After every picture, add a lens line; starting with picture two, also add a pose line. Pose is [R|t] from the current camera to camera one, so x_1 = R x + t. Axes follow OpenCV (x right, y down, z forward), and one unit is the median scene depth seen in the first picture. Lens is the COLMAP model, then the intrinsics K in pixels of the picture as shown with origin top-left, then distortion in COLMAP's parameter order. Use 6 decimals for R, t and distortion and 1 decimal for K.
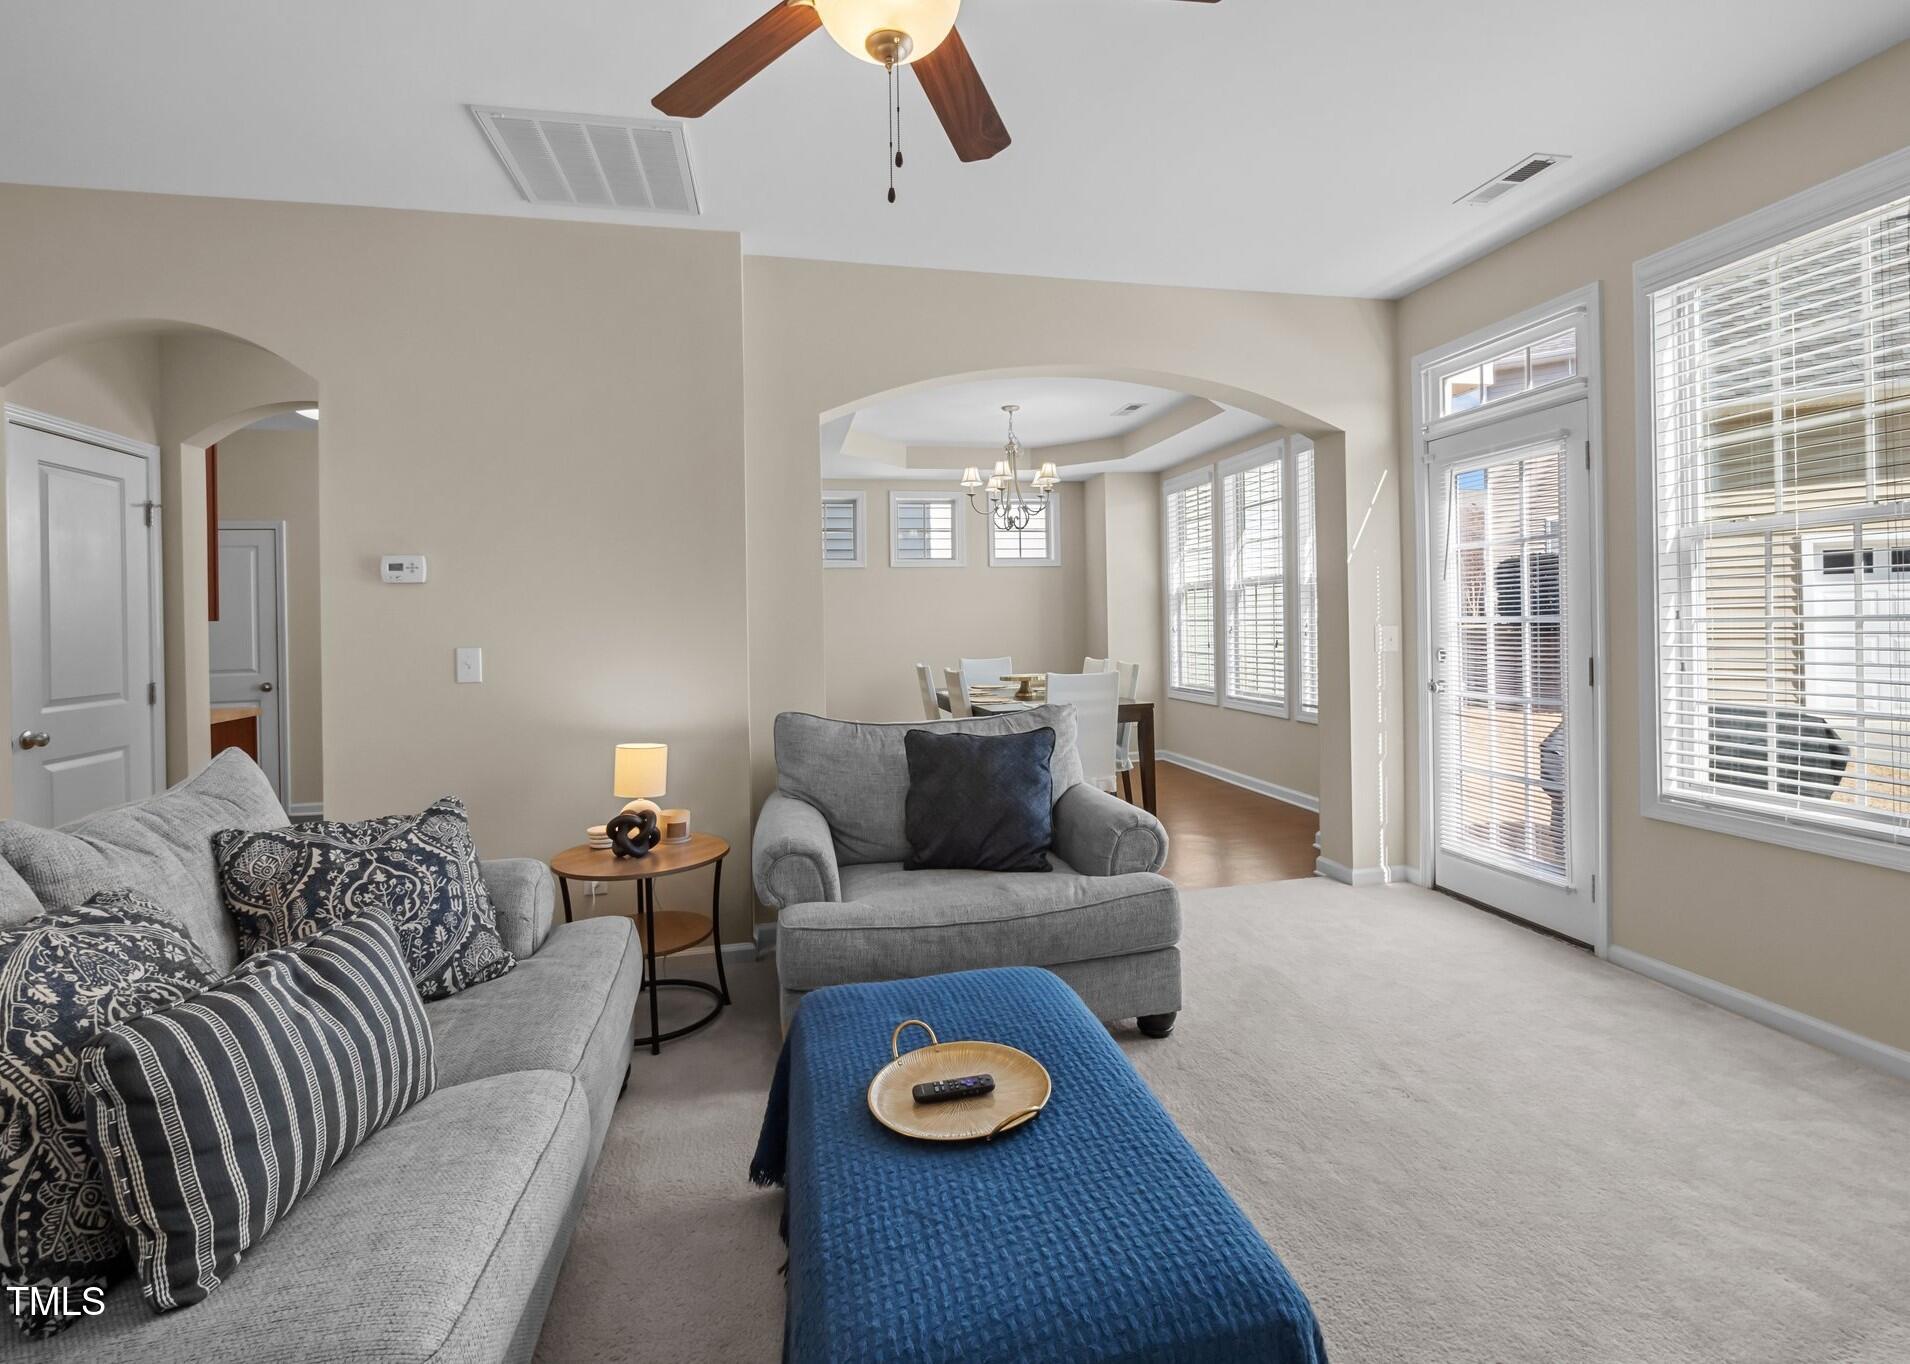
lens RADIAL K [[903.0, 0, 953.4], [0, 903.0, 623.7], [0, 0, 1]] dist [-0.000824, 0.000351]
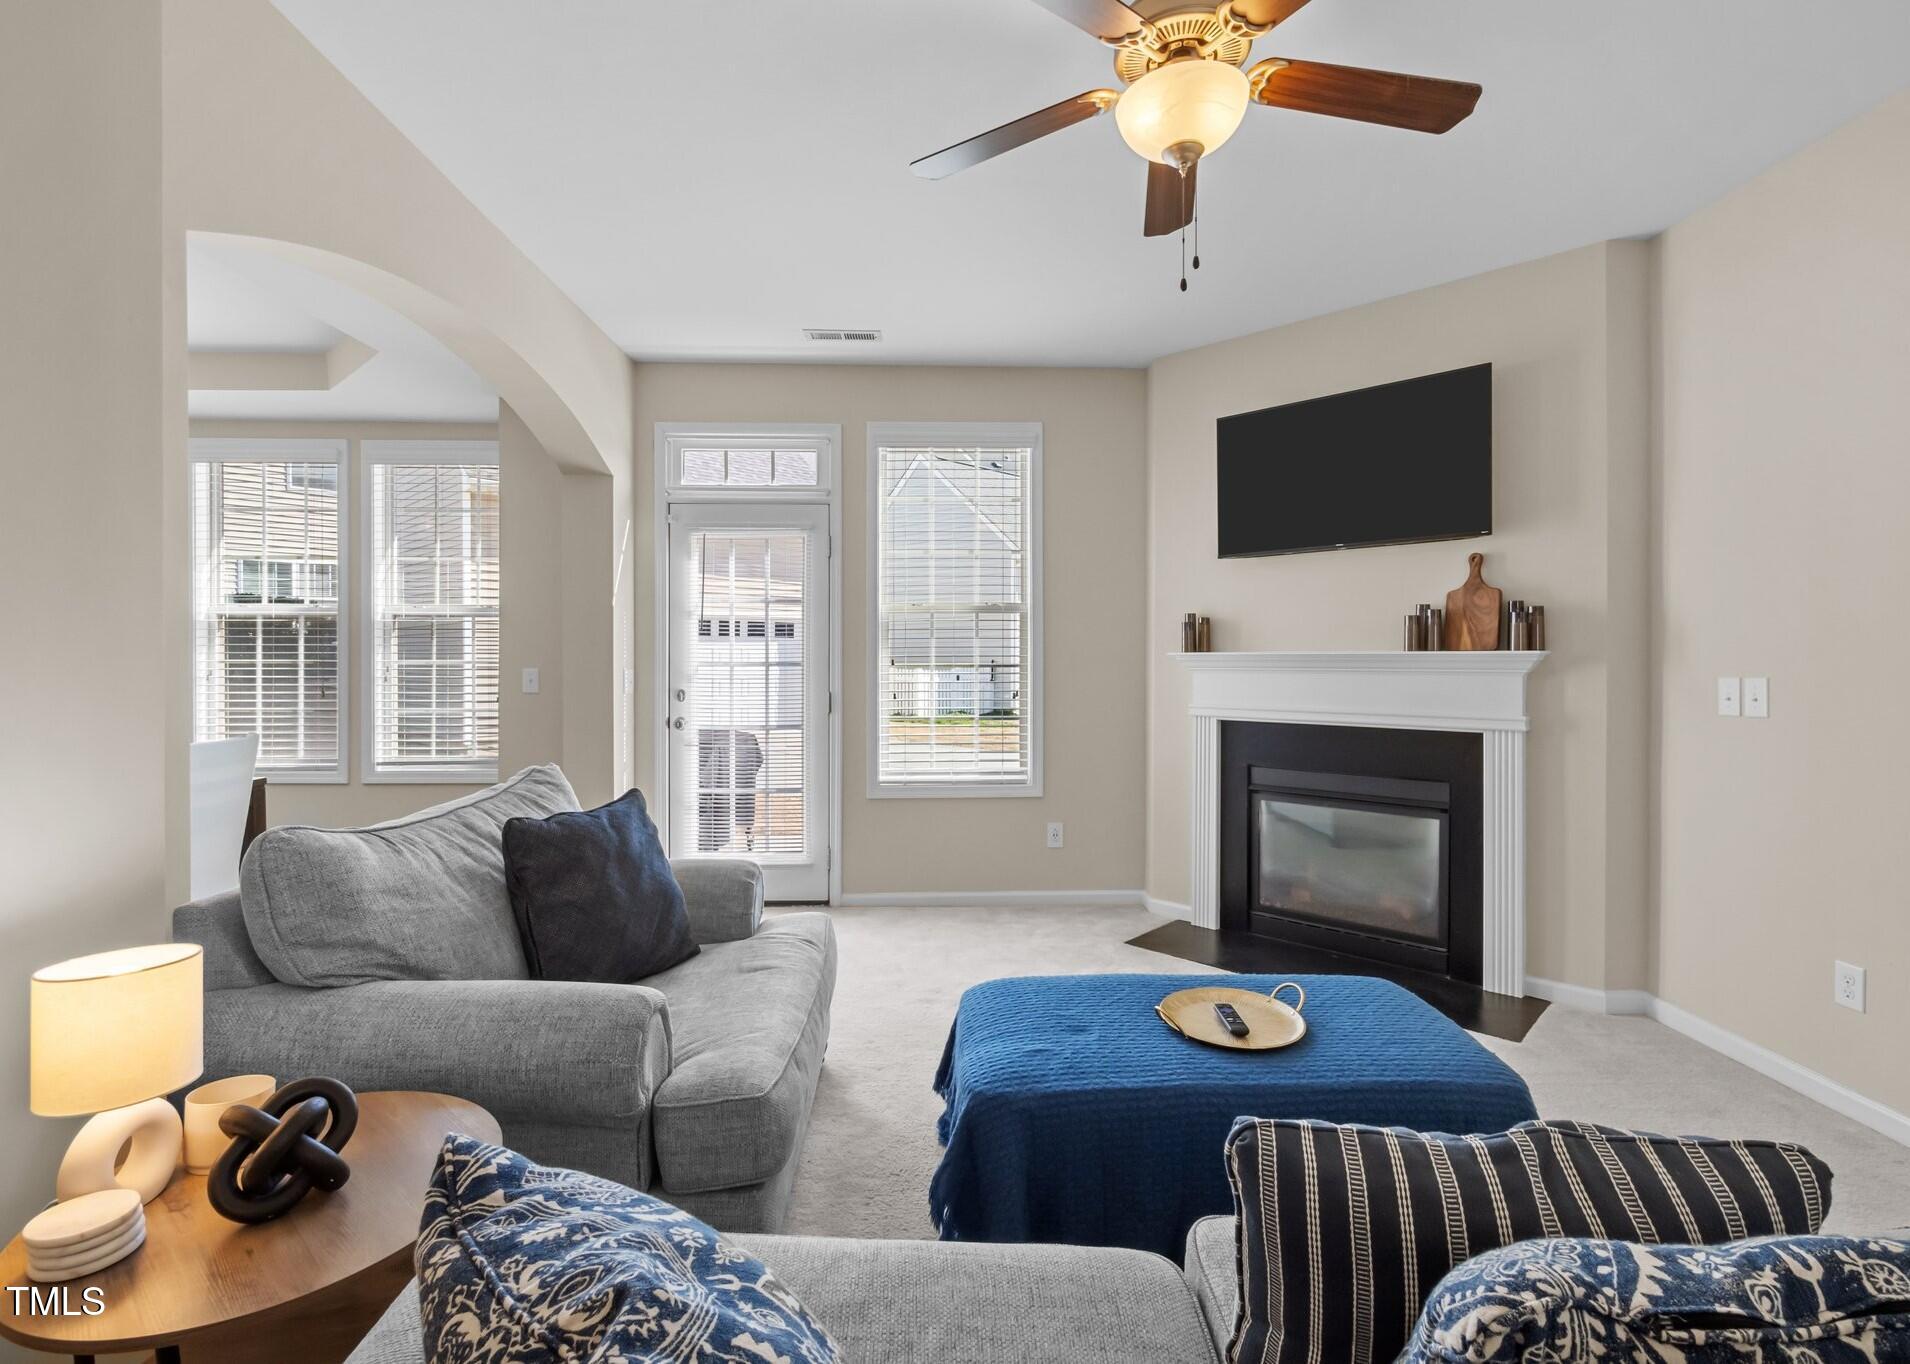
lens RADIAL K [[903.0, 0, 959.0], [0, 903.0, 667.2], [0, 0, 1]] dist [-0.000824, 0.000351]
pose [[0.153831, 0.008912, 0.988057, -0.420120], [-0.002269, 0.999960, -0.008667, 0.007315], [-0.988095, -0.000909, 0.153845, 0.390736]]
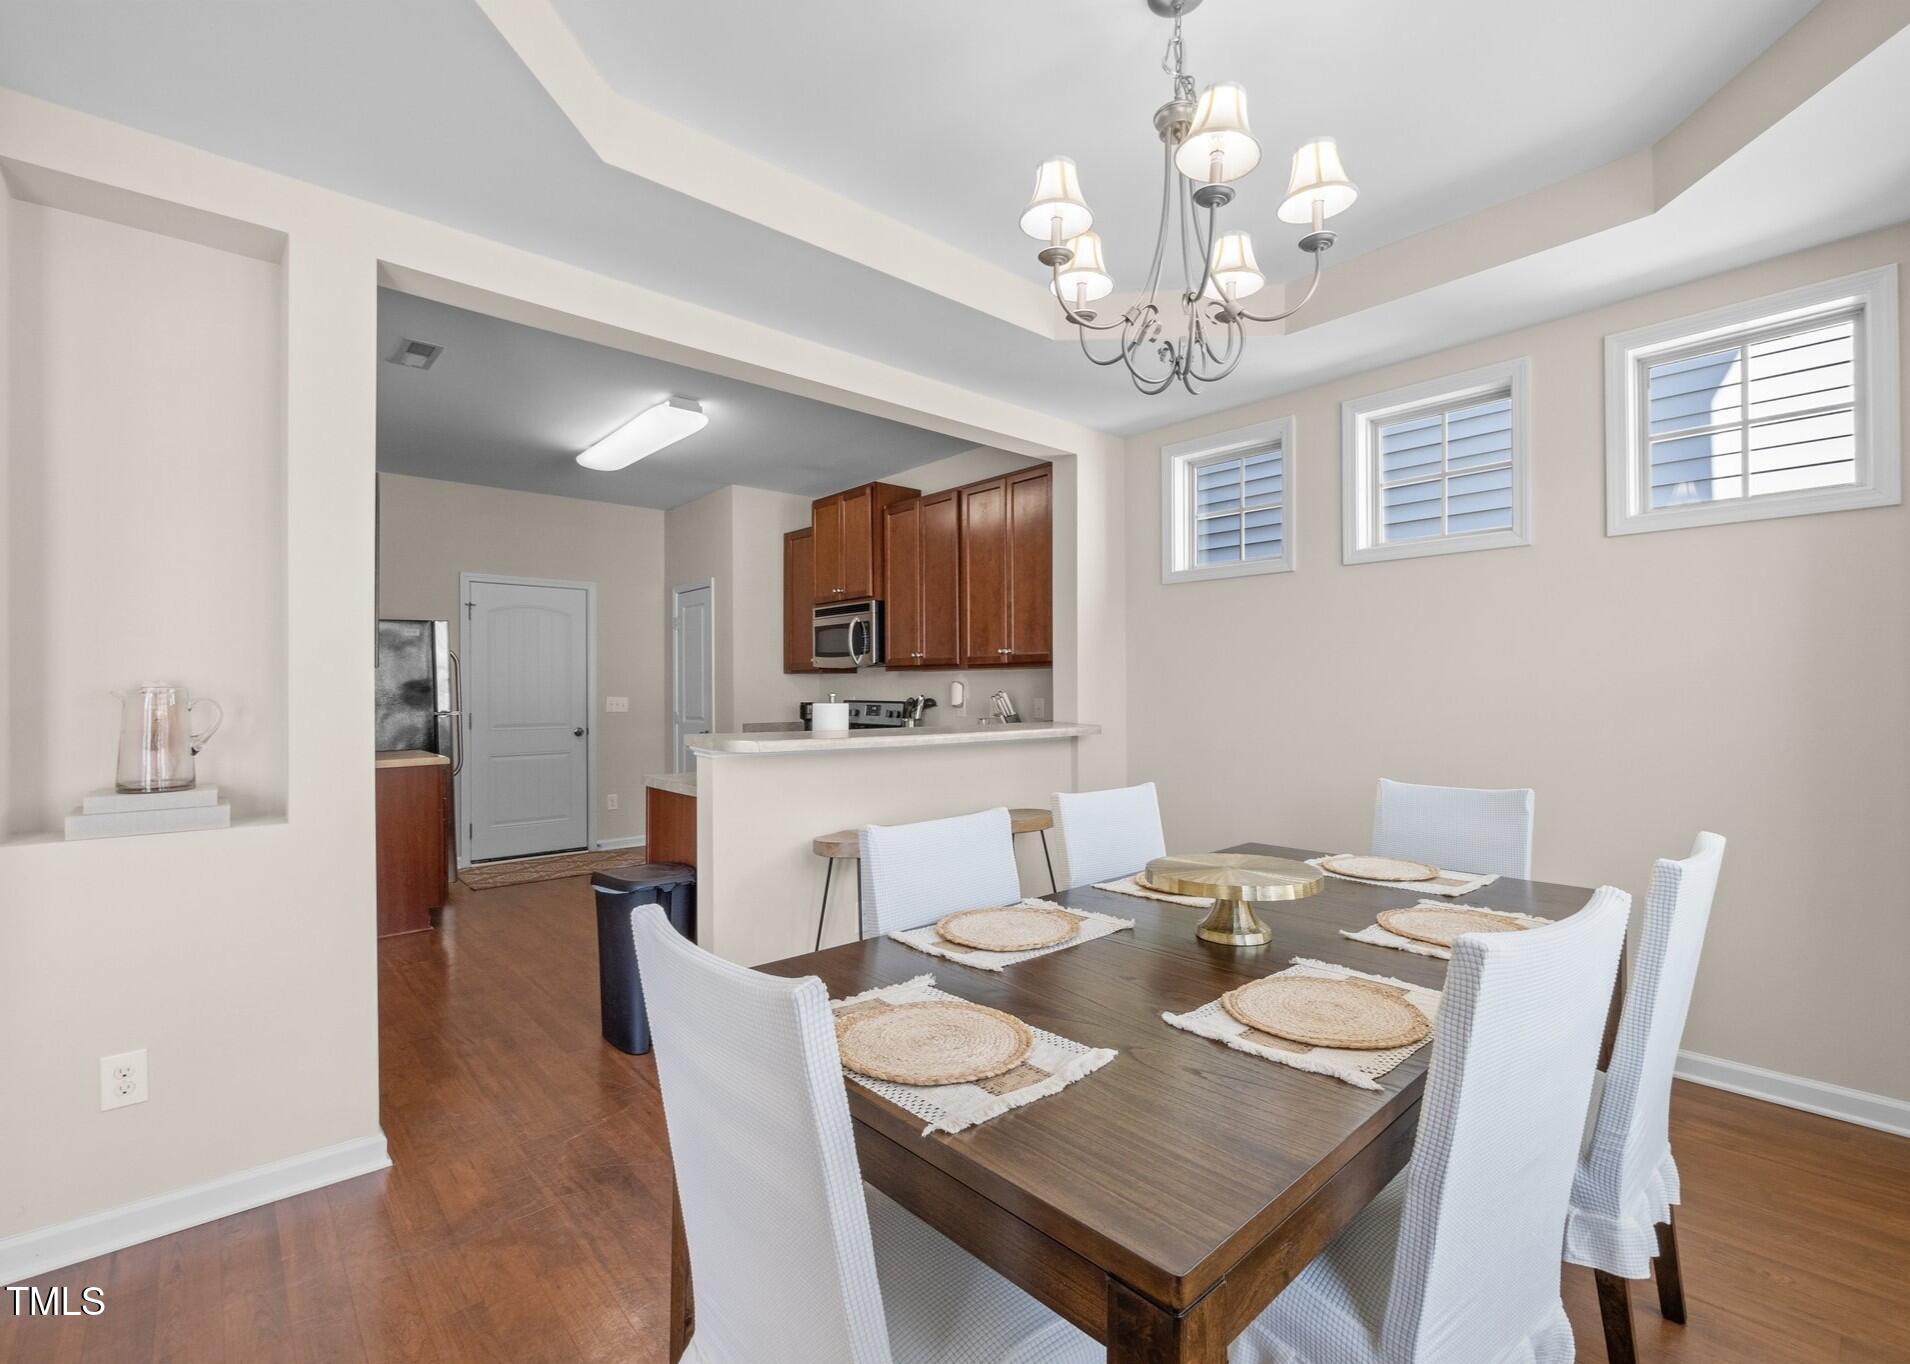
lens RADIAL K [[858.6, 0, 965.1], [0, 858.6, 684.9], [0, 0, 1]] dist [-0.000654, 0.000113]
pose [[0.507830, 0.014752, -0.861331, 0.342492], [-0.005973, 0.999890, 0.013603, -0.007901], [0.861436, -0.001763, 0.507862, 0.963437]]
